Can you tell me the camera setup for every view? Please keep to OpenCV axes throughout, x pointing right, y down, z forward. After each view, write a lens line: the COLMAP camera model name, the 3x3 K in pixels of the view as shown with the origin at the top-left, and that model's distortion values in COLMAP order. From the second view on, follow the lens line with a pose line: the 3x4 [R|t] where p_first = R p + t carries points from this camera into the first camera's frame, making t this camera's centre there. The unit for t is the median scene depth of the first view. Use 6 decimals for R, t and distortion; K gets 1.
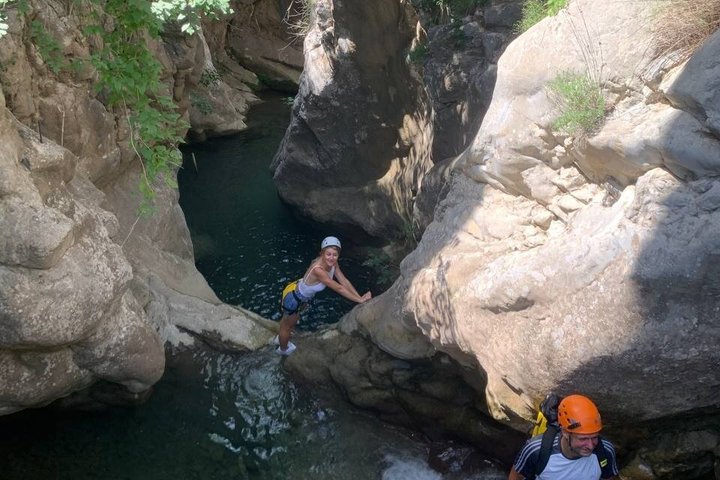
lens RADIAL K [[680.6, 0, 359.1], [0, 680.6, 216.3], [0, 0, 1]] dist [0.122491, -0.238487]
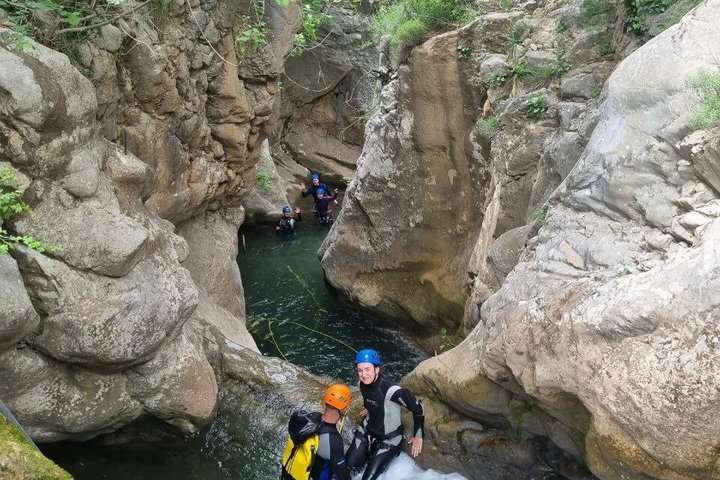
lens RADIAL K [[680.6, 0, 359.1], [0, 680.6, 216.3], [0, 0, 1]] dist [0.122491, -0.238487]
pose [[0.996097, 0.062160, -0.062660, -0.052793], [-0.070927, 0.986274, -0.149104, 0.096298], [0.052532, 0.152966, 0.986834, 0.050475]]
